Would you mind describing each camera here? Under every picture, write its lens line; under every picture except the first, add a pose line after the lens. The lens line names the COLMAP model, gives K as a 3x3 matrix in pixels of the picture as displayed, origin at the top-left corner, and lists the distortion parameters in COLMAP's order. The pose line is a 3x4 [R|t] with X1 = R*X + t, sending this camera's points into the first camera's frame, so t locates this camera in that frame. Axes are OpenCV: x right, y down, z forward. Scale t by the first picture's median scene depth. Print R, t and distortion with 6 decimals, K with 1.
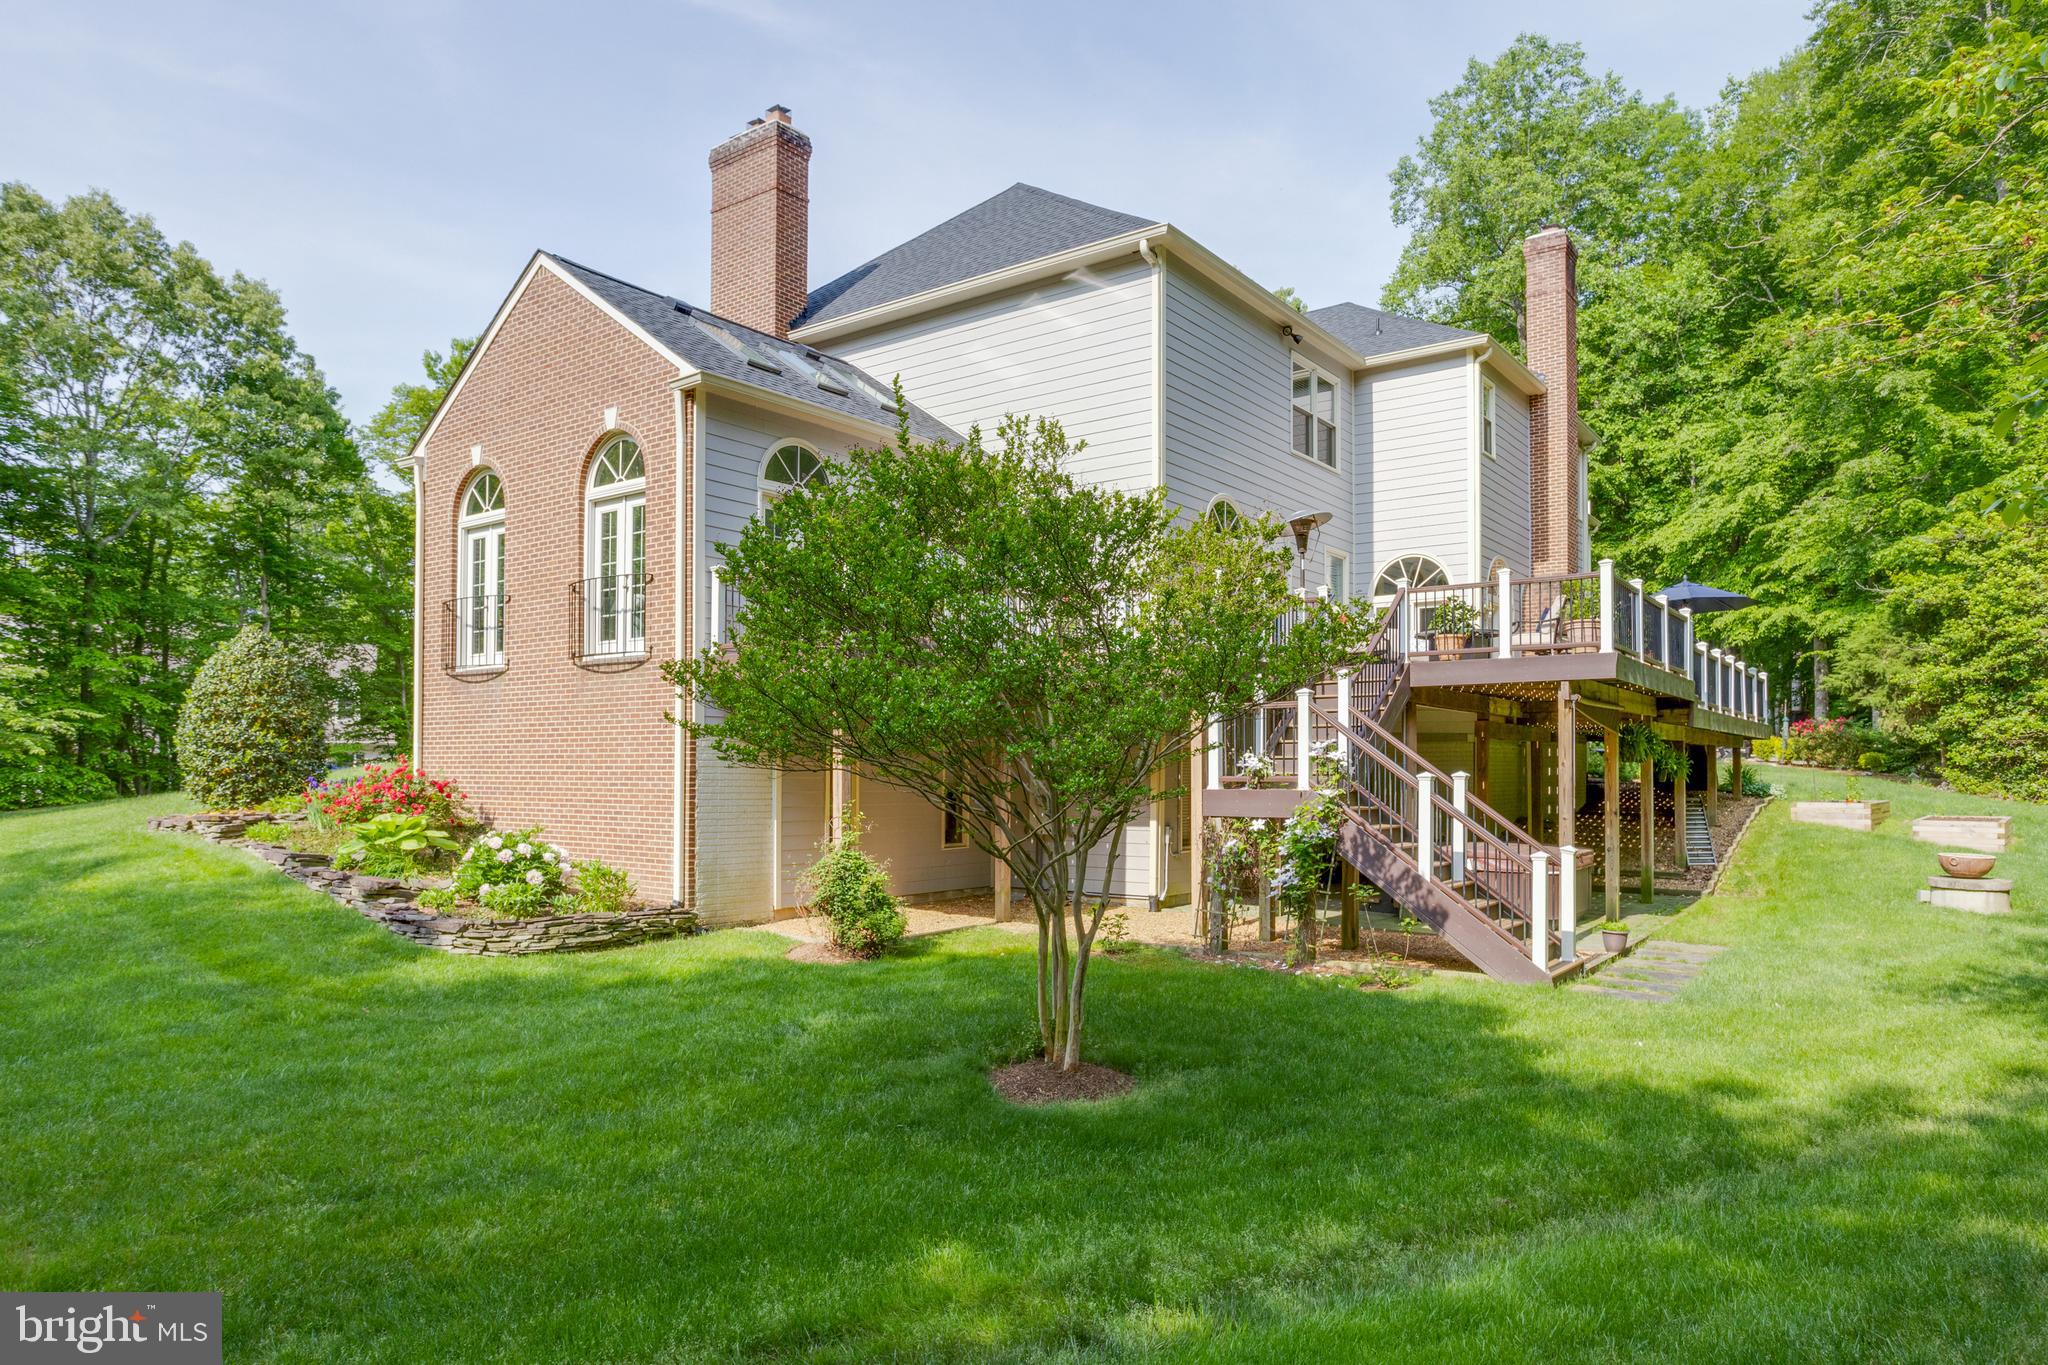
lens RADIAL K [[1260.4, 0, 1013.4], [0, 1260.4, 751.7], [0, 0, 1]] dist [-0.003493, 0.000619]
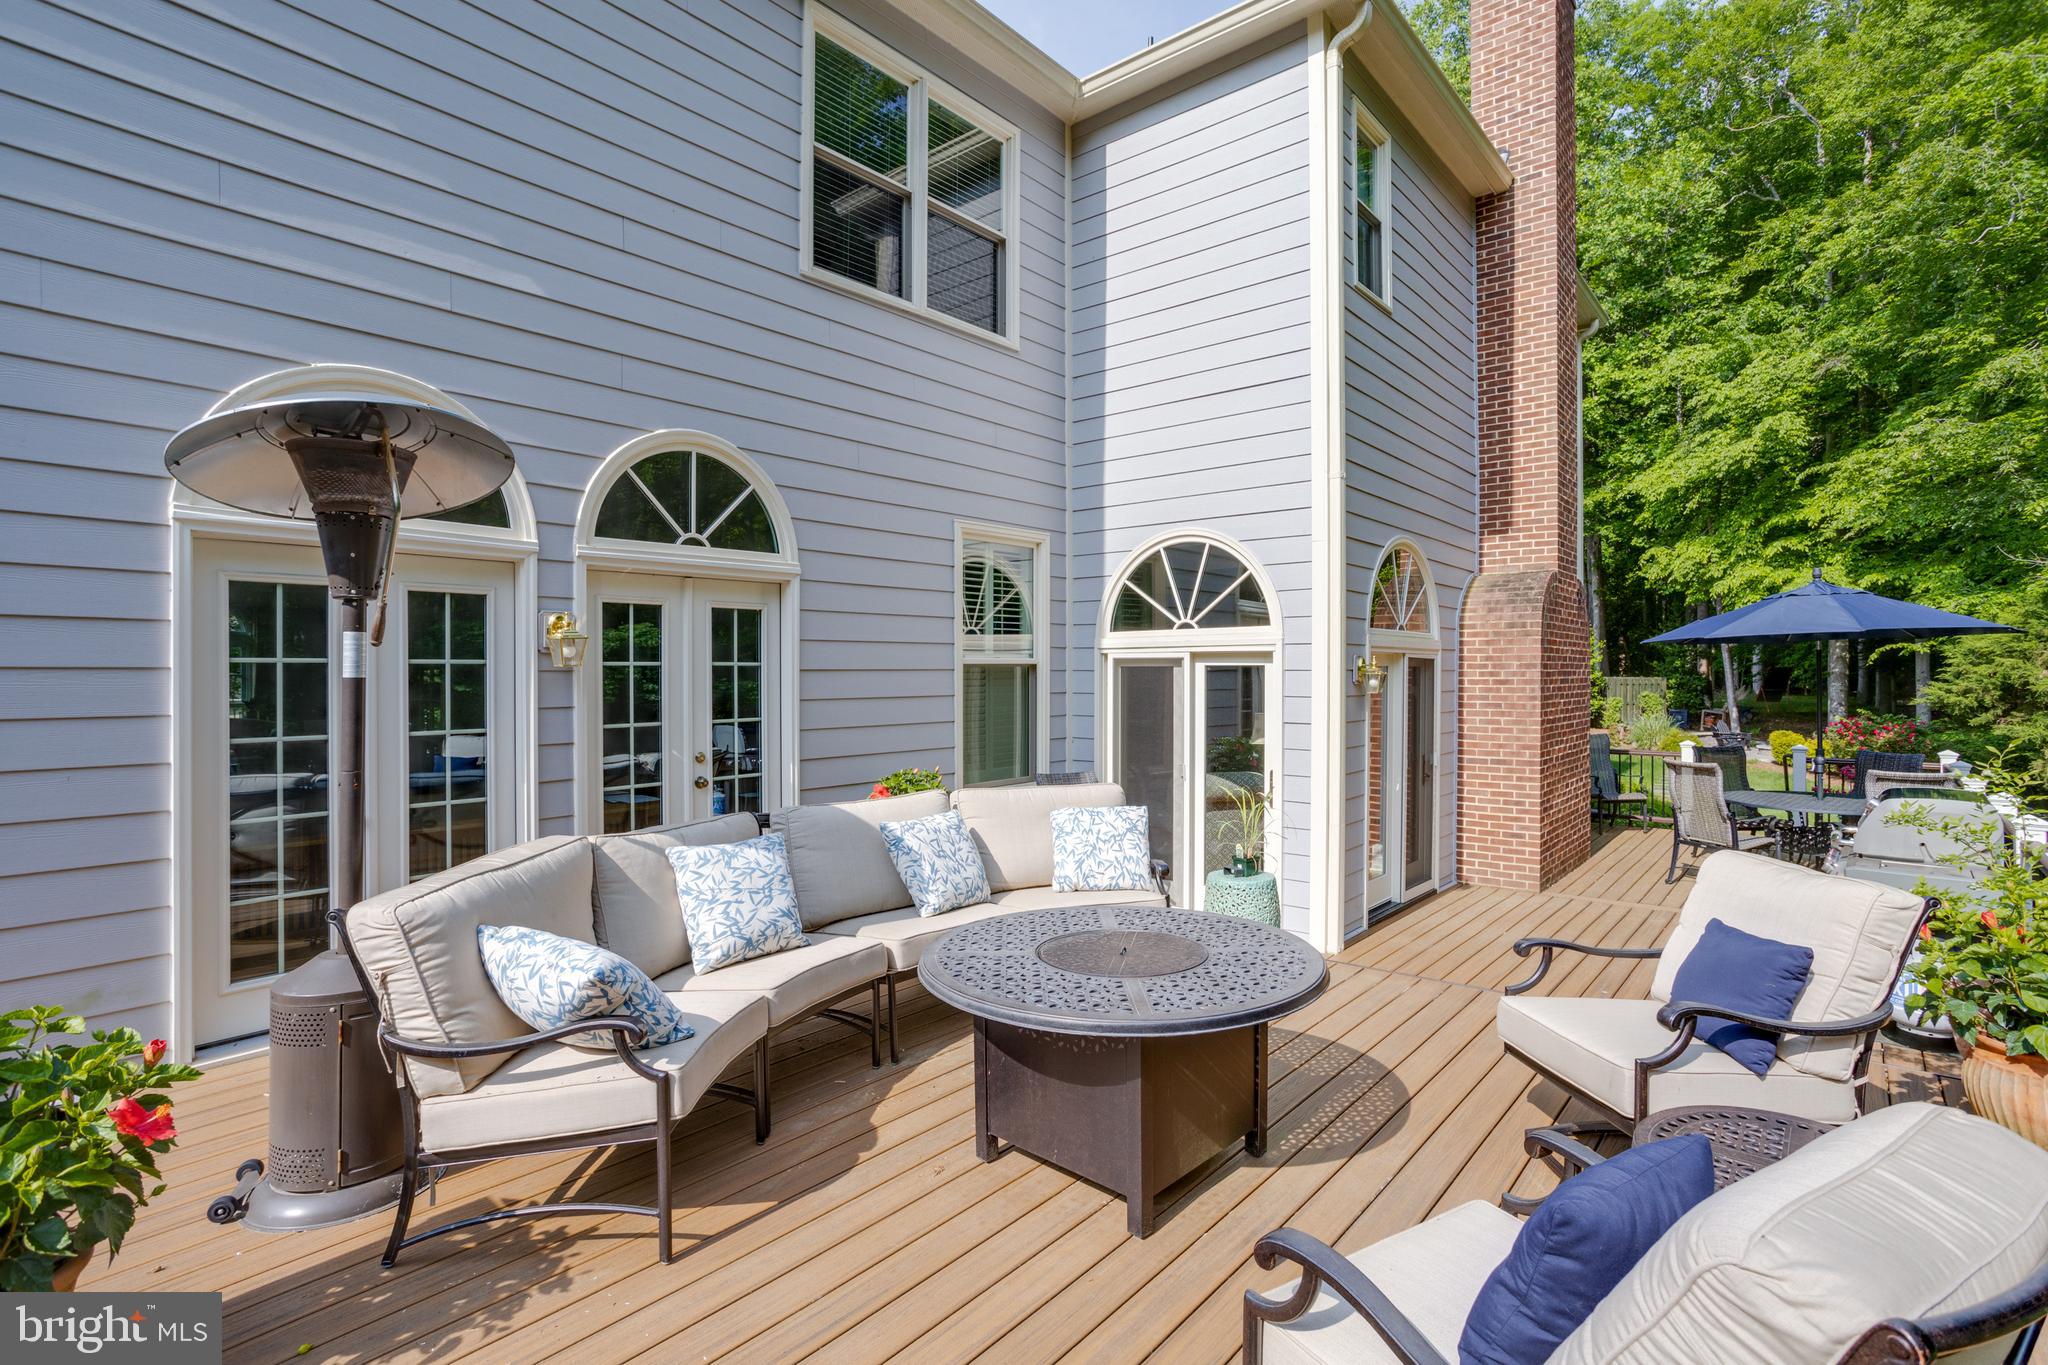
lens RADIAL K [[996.0, 0, 1008.2], [0, 996.0, 677.3], [0, 0, 1]] dist [-0.037851, 0.025291]
pose [[0.997990, -0.003241, -0.063294, 0.136017], [0.004467, 0.999805, 0.019235, -0.056934], [0.063219, -0.019479, 0.997810, 0.325669]]
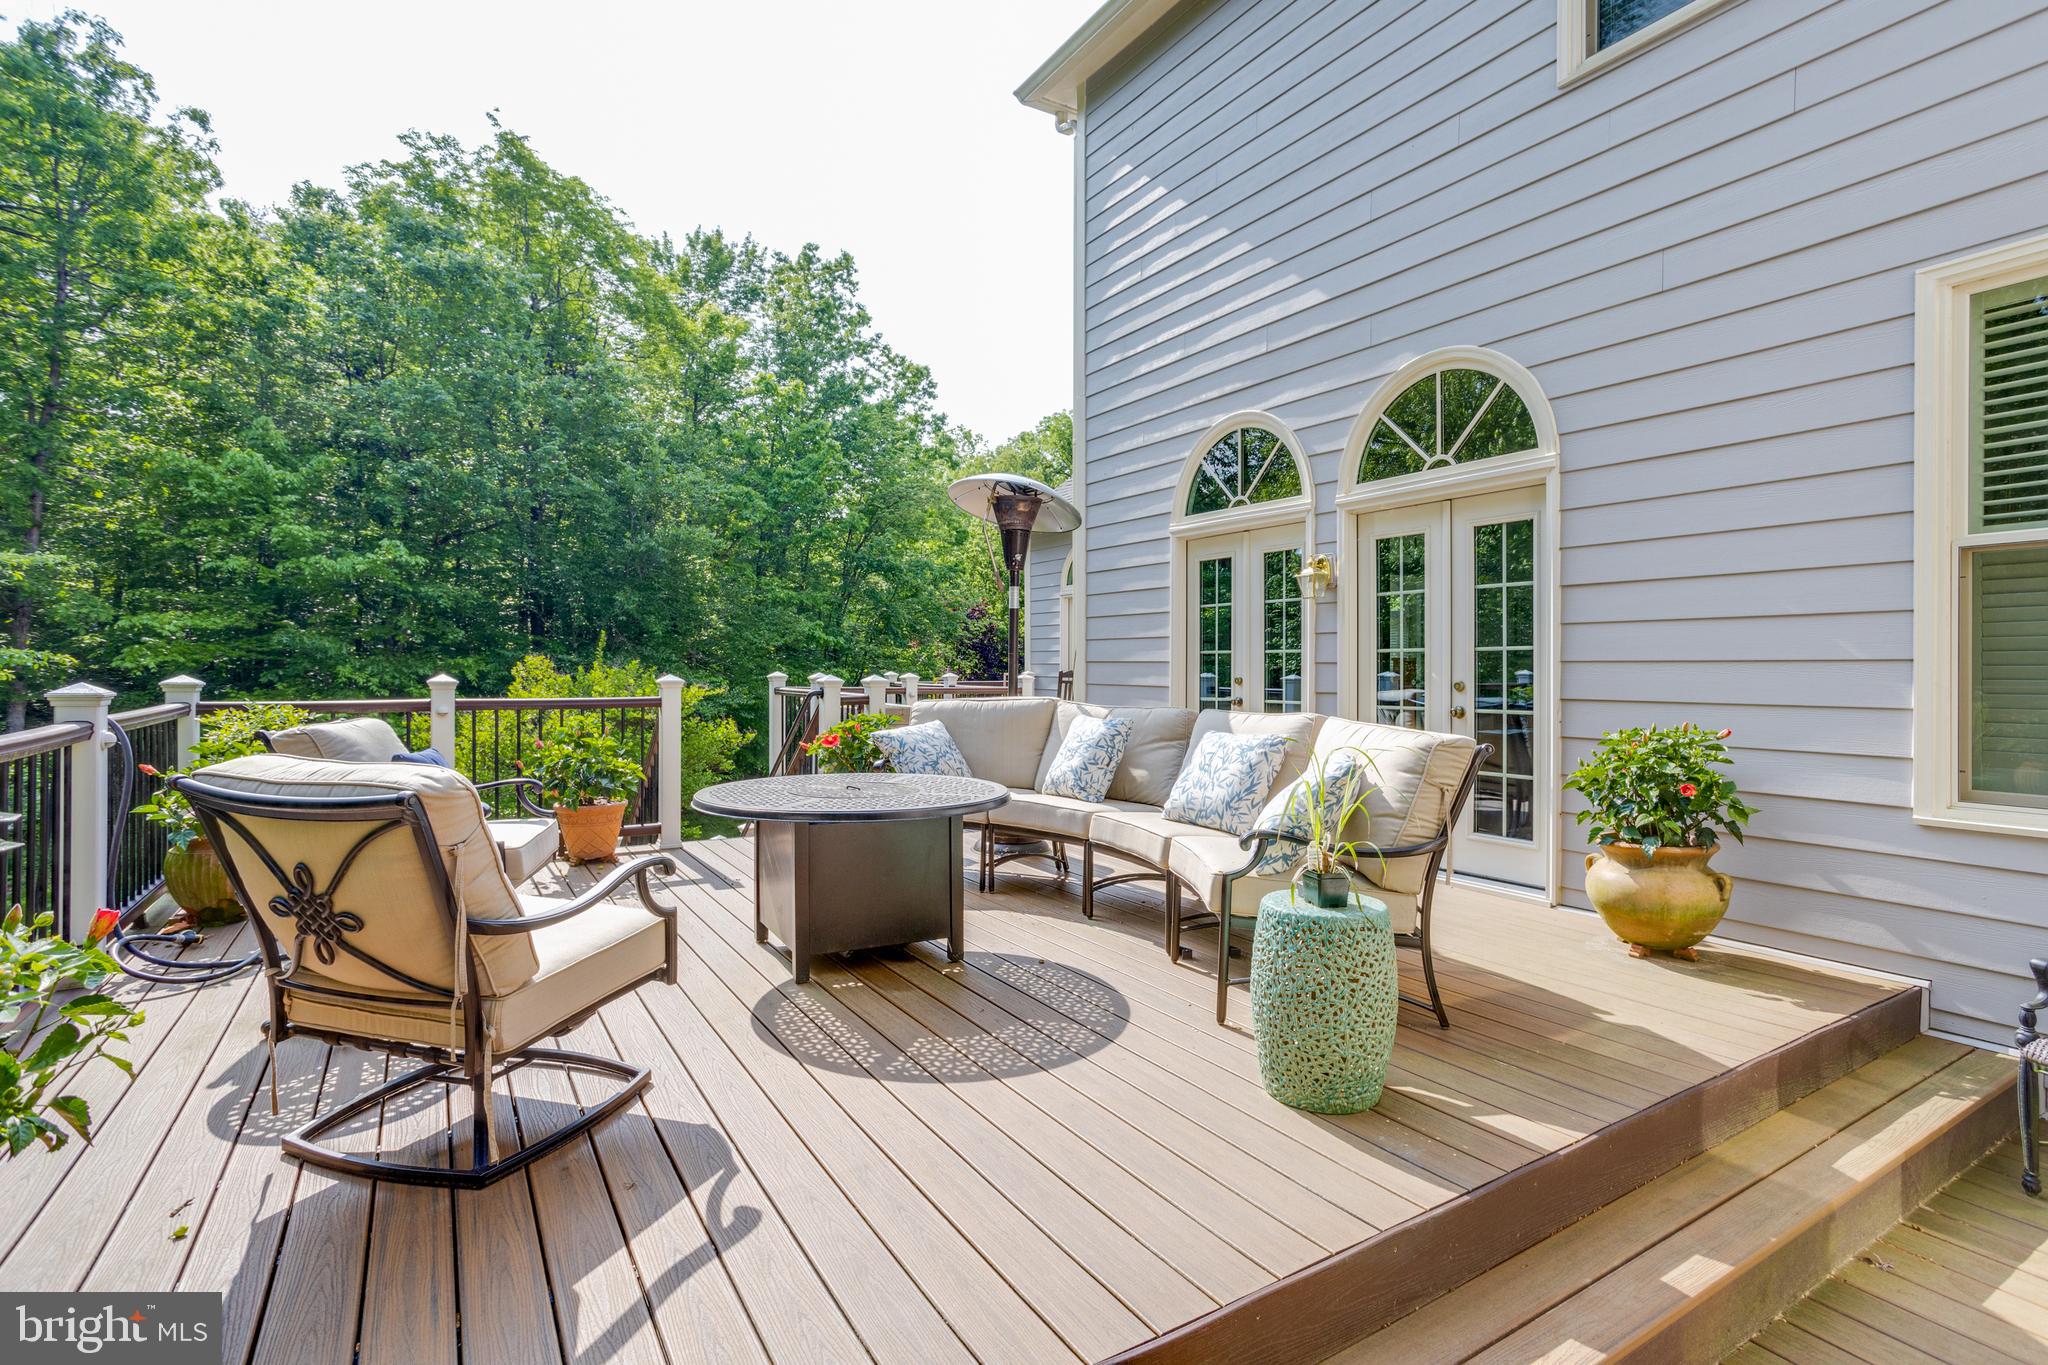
lens RADIAL K [[996.0, 0, 1043.1], [0, 996.0, 661.2], [0, 0, 1]] dist [-0.037851, 0.025291]
pose [[-0.366944, -0.000191, -0.930243, 0.220962], [0.019751, 0.999773, -0.007996, -0.047354], [0.930033, -0.021307, -0.366857, 0.448599]]
